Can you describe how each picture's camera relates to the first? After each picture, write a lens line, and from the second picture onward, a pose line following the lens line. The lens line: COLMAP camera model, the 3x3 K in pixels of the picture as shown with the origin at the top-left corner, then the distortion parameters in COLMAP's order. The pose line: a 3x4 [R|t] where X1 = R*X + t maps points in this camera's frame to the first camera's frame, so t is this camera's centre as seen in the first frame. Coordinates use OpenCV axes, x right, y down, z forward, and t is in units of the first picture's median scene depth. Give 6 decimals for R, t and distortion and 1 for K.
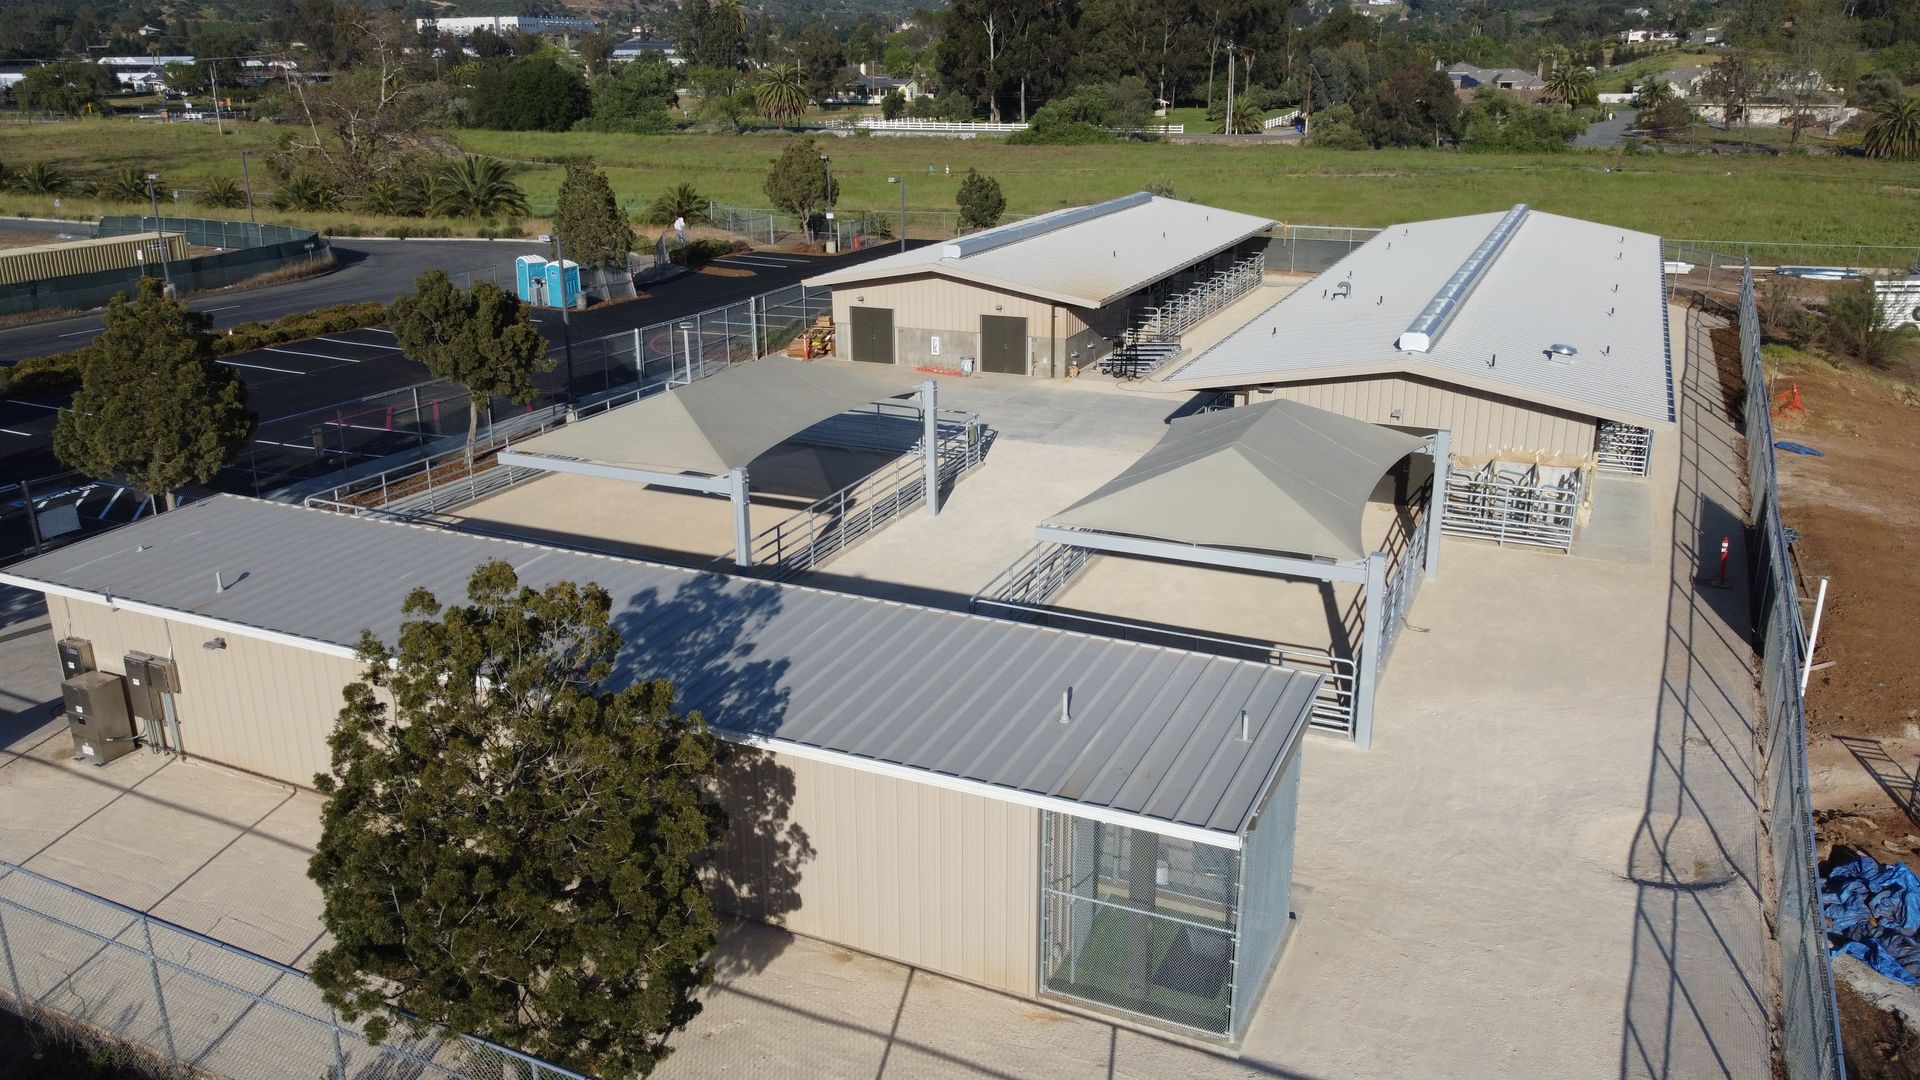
lens RADIAL K [[1456.7, 0, 951.0], [0, 1456.7, 529.5], [0, 0, 1]] dist [-0.000617, -0.005833]
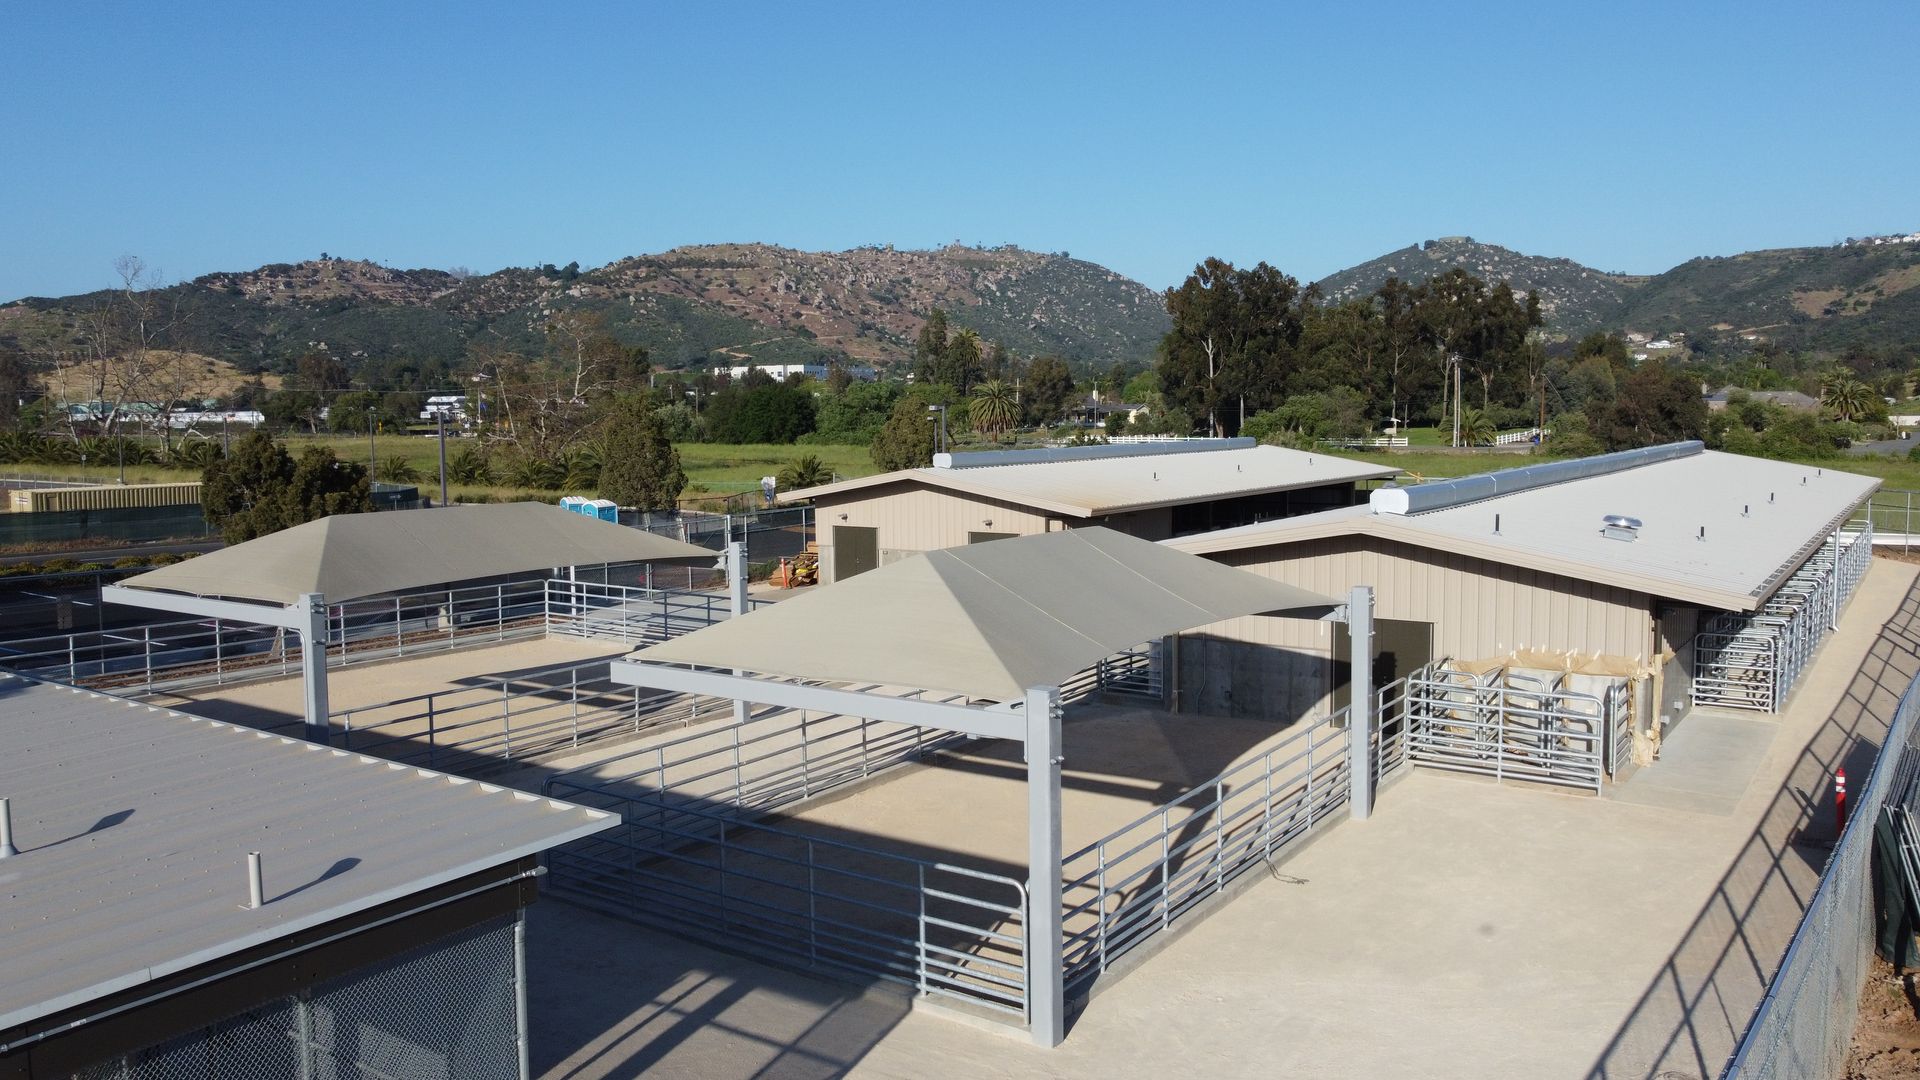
lens RADIAL K [[1456.7, 0, 952.7], [0, 1456.7, 542.2], [0, 0, 1]] dist [-0.000617, -0.005833]
pose [[0.983597, 0.014271, -0.179812, 0.042557], [-0.053227, 0.975439, -0.213743, 0.010184], [0.172345, 0.219808, 0.960199, 0.049787]]
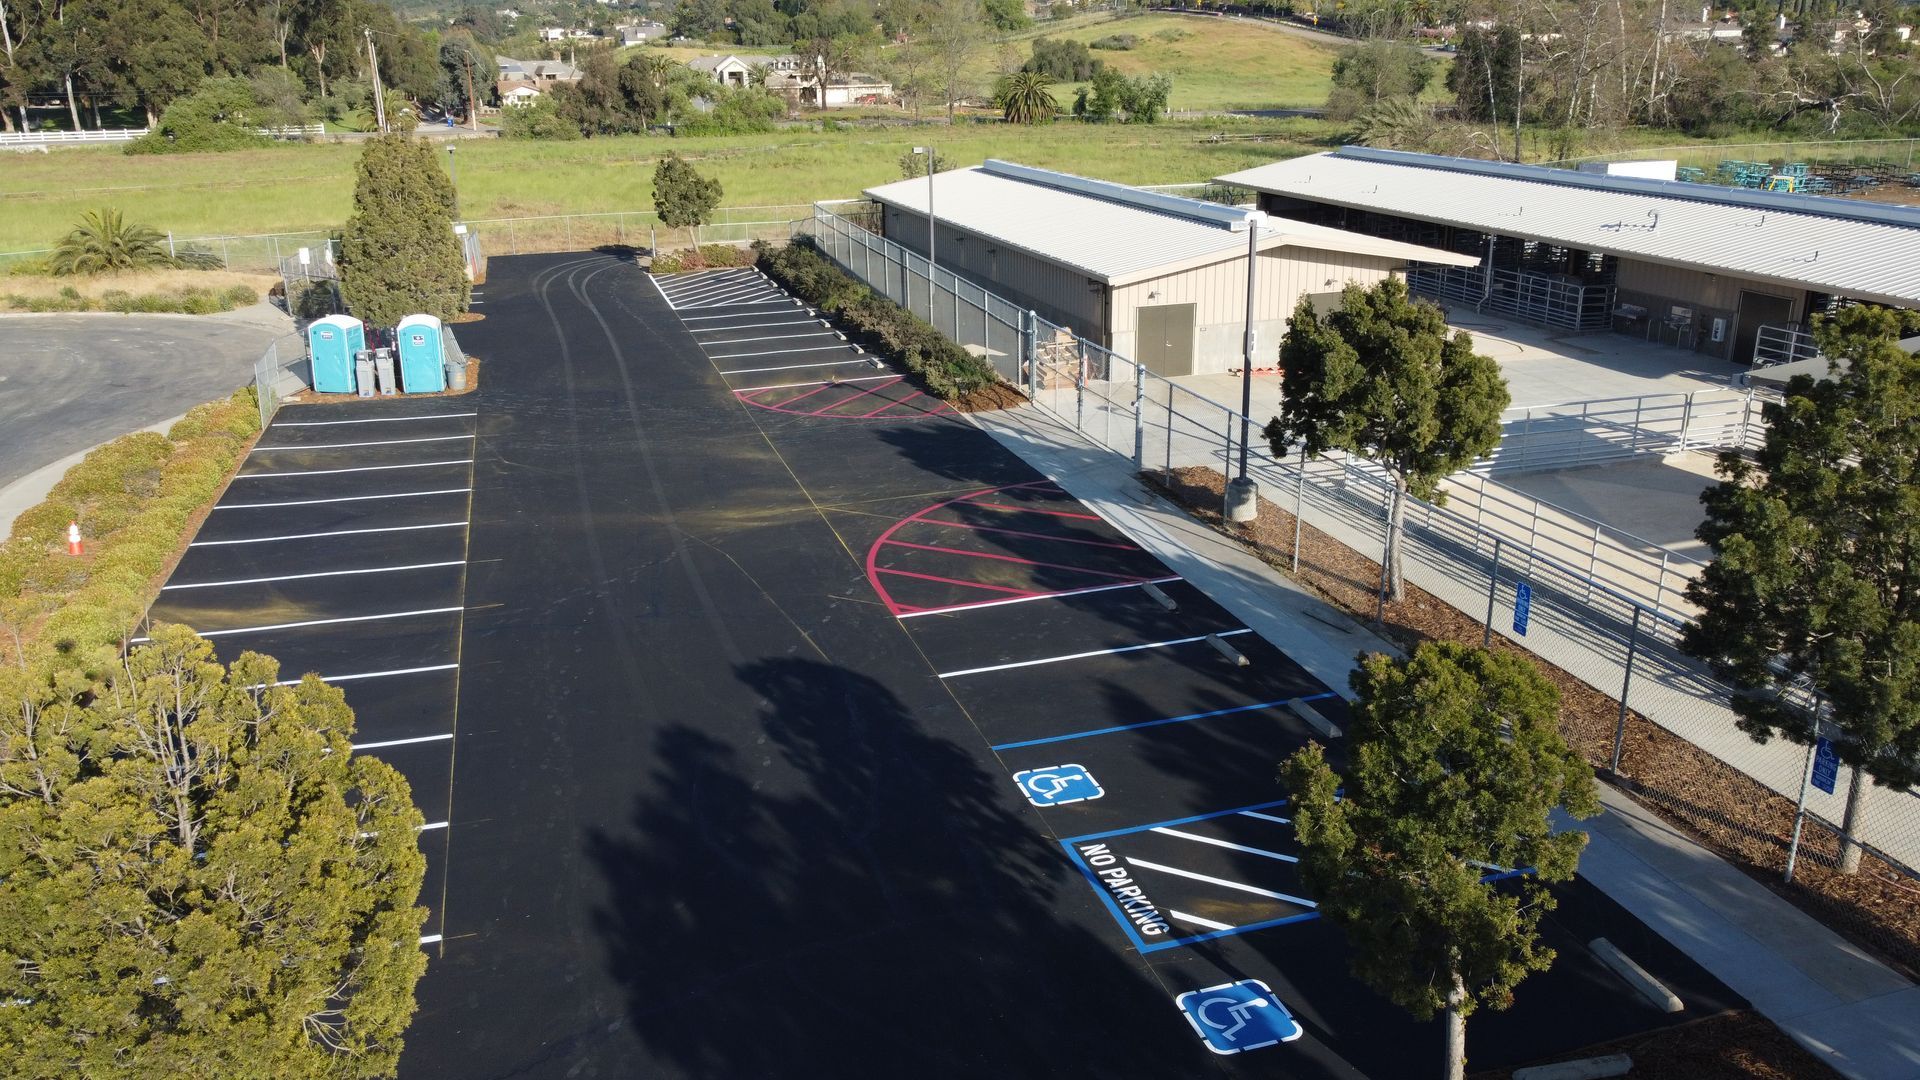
lens RADIAL K [[1456.7, 0, 949.1], [0, 1456.7, 536.0], [0, 0, 1]] dist [-0.000617, -0.005833]
pose [[0.744239, -0.216705, 0.631781, -0.172208], [0.215858, 0.973181, 0.079526, -0.032519], [-0.632071, 0.077188, 0.771057, 0.135448]]
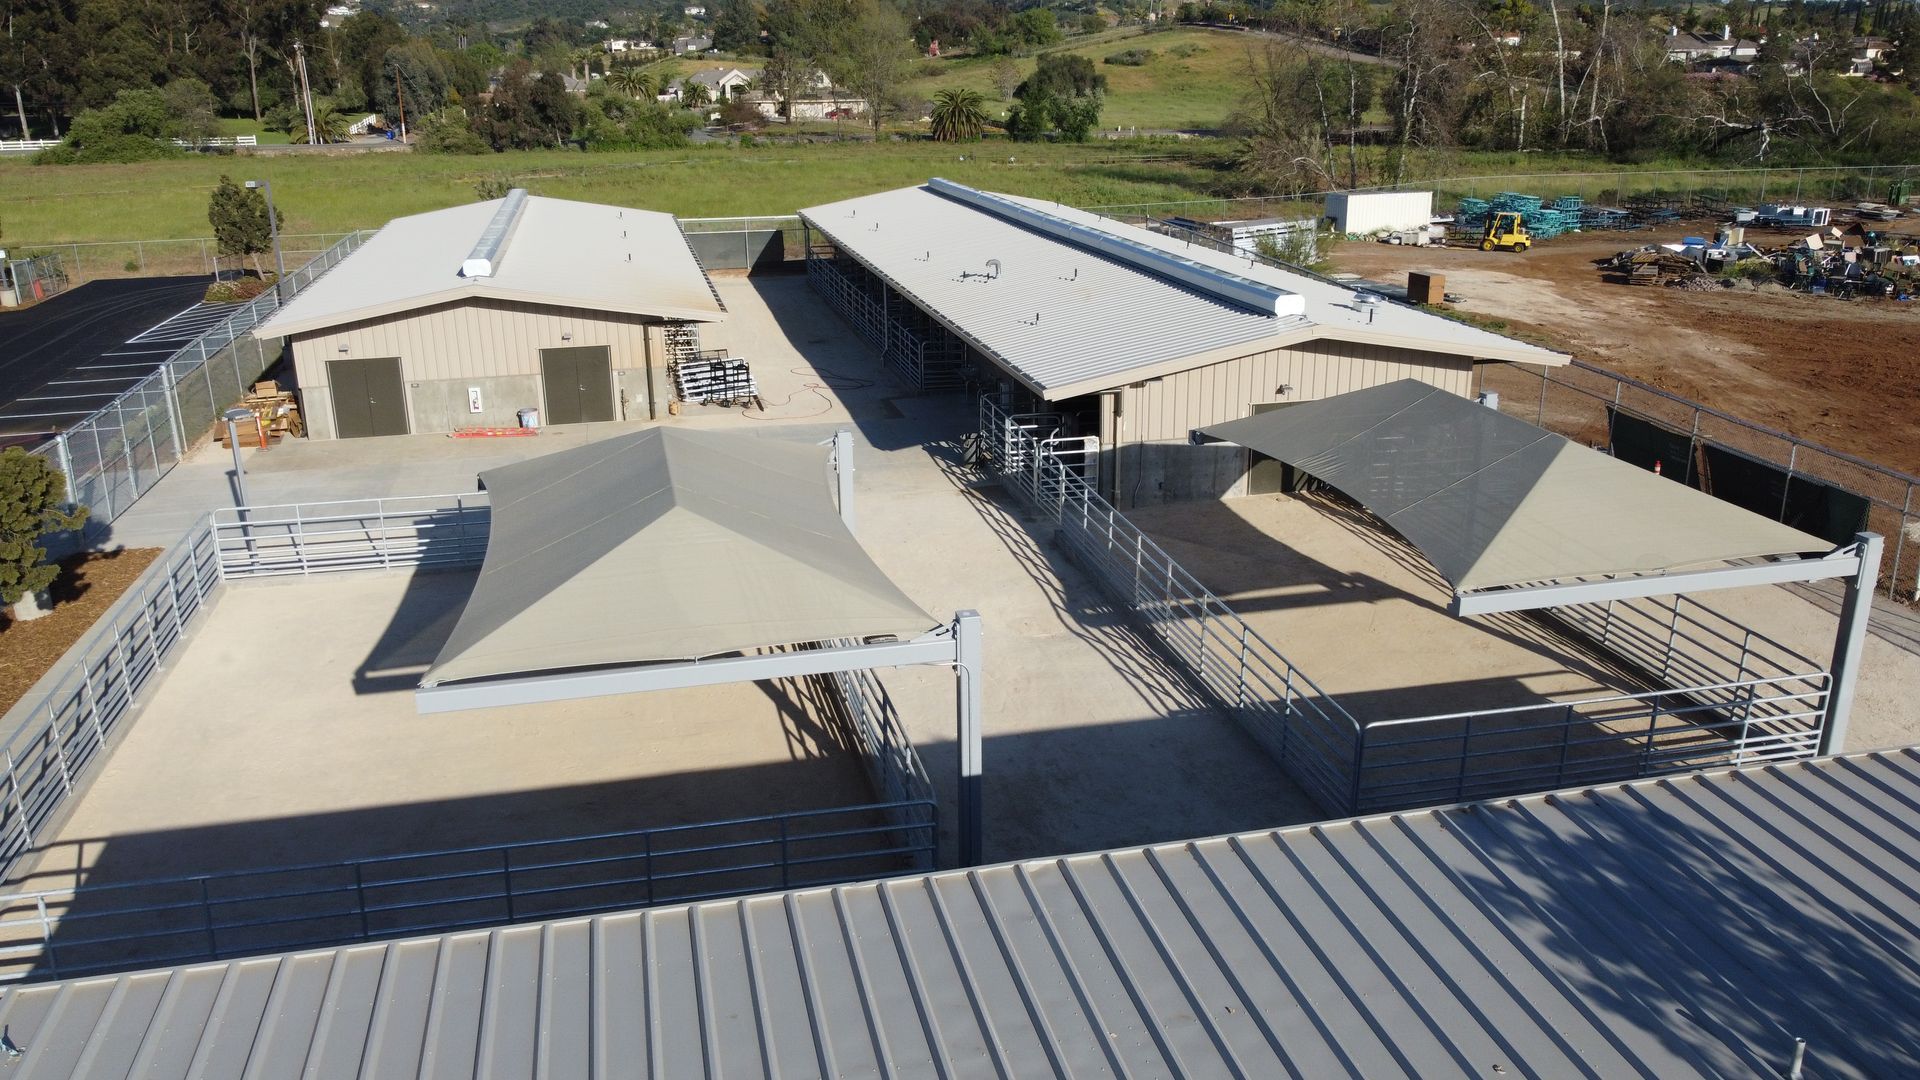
lens RADIAL K [[1456.7, 0, 950.7], [0, 1456.7, 536.6], [0, 0, 1]] dist [-0.000617, -0.005833]
pose [[0.790589, -0.191534, 0.581621, -0.068277], [0.193825, 0.979259, 0.059016, -0.015184], [-0.580862, 0.066076, 0.811316, 0.075646]]
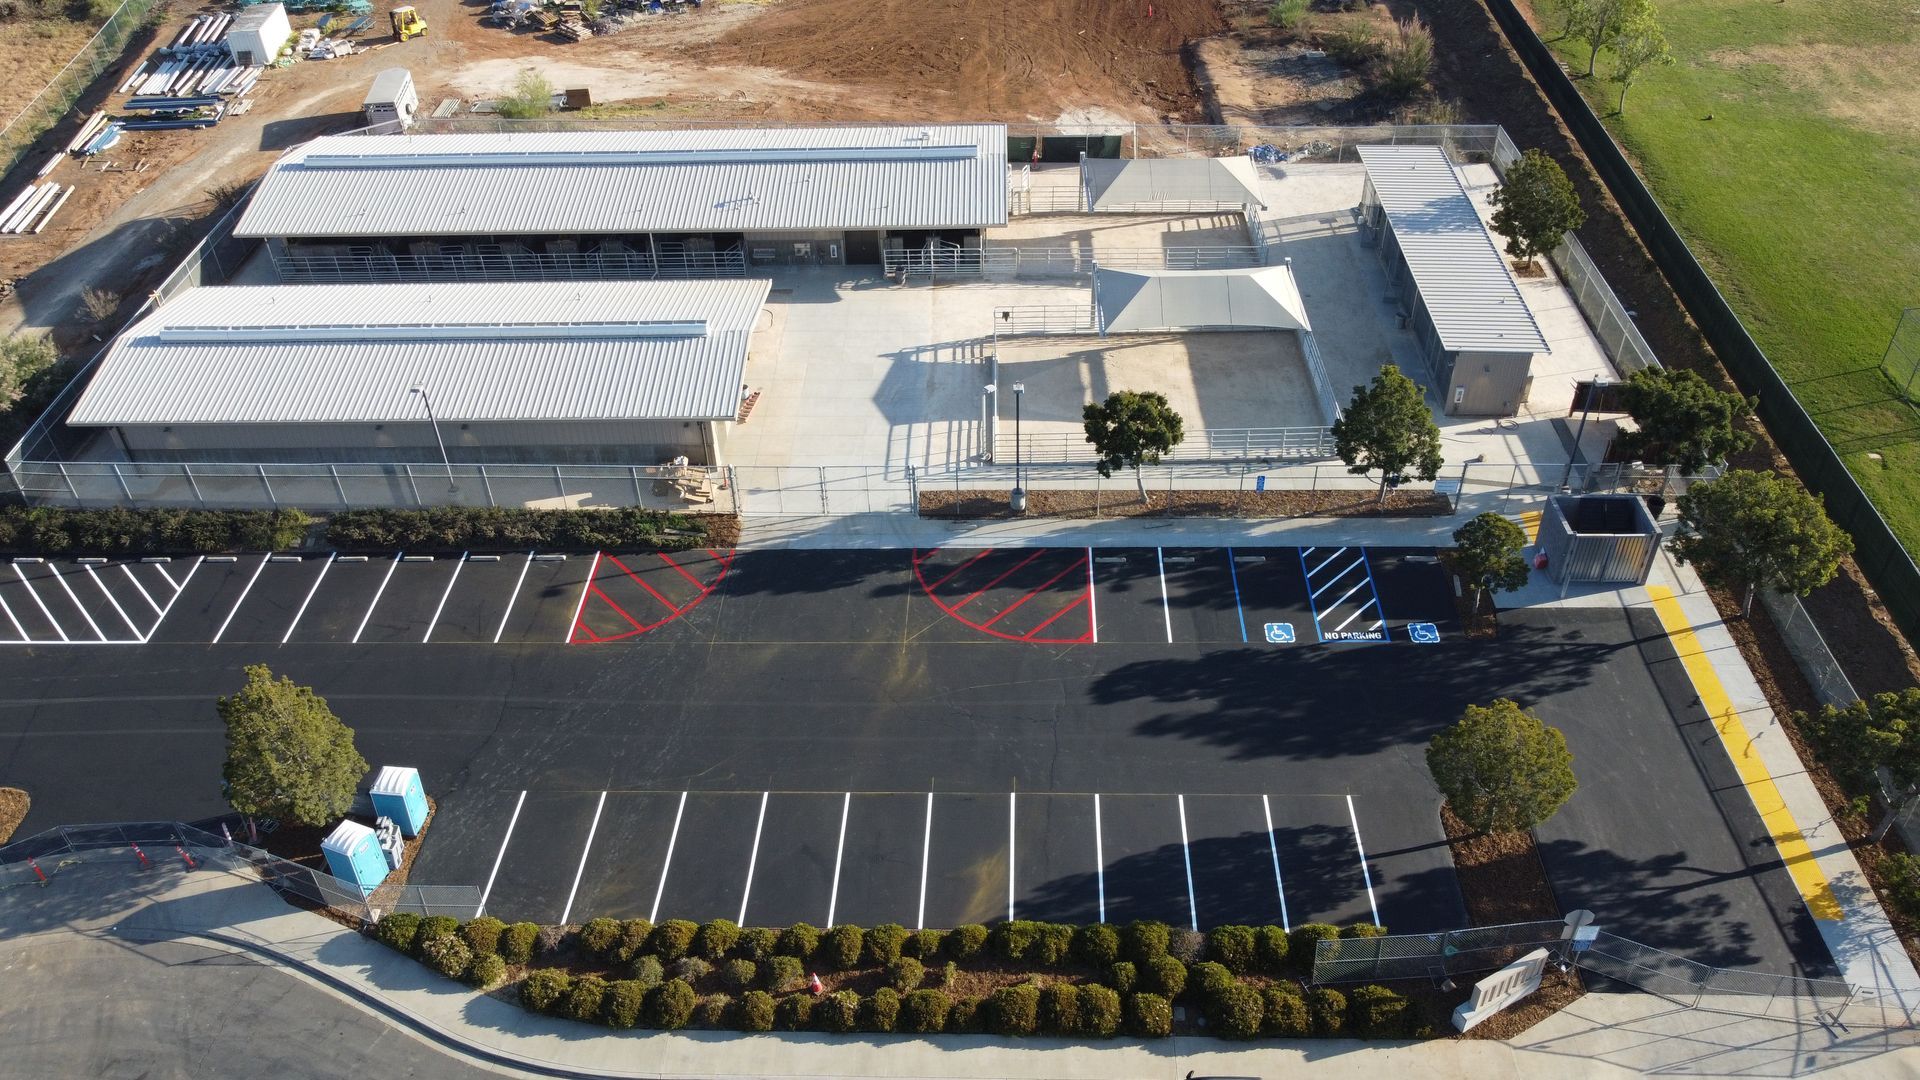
lens RADIAL K [[1456.7, 0, 961.9], [0, 1456.7, 535.9], [0, 0, 1]] dist [-0.000617, -0.005833]
pose [[-0.398384, -0.554357, 0.730738, -0.266792], [0.308417, 0.669337, 0.675919, -0.209748], [-0.863811, 0.494647, -0.095680, 0.268710]]
